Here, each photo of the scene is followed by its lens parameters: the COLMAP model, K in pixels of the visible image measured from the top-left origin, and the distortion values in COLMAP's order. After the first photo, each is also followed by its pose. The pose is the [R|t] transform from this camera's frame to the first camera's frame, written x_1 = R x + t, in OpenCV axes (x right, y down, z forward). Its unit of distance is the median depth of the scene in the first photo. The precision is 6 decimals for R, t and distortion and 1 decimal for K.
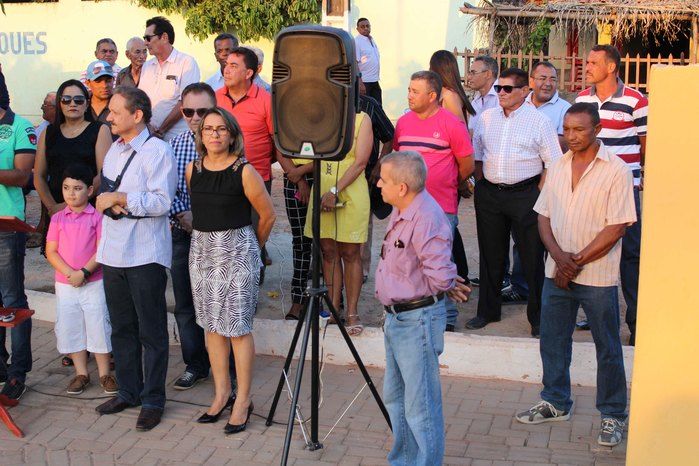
lens RADIAL K [[1090.7, 0, 346.7], [0, 1090.7, 234.9], [0, 0, 1]] dist [-0.022970, 0.000000]
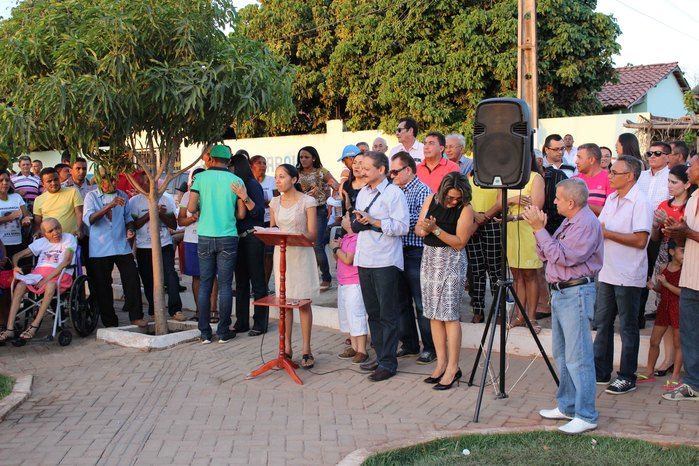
lens RADIAL K [[871.9, 0, 341.6], [0, 871.9, 255.9], [0, 0, 1]] dist [-0.048225, 0.000000]
pose [[0.973950, 0.001051, -0.226759, 0.021452], [-0.024264, 0.994731, -0.099606, 0.123091], [0.225460, 0.102514, 0.968844, -0.142119]]
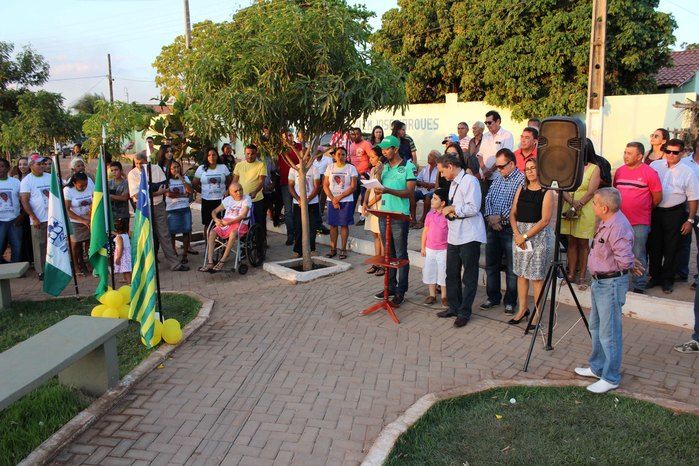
lens RADIAL K [[585.4, 0, 347.7], [0, 585.4, 234.1], [0, 0, 1]] dist [-0.155311, 0.139352]
pose [[0.907582, 0.068618, -0.414230, 0.045604], [-0.062297, 0.997643, 0.028768, -0.002283], [0.415227, -0.000304, 0.909718, -0.006769]]
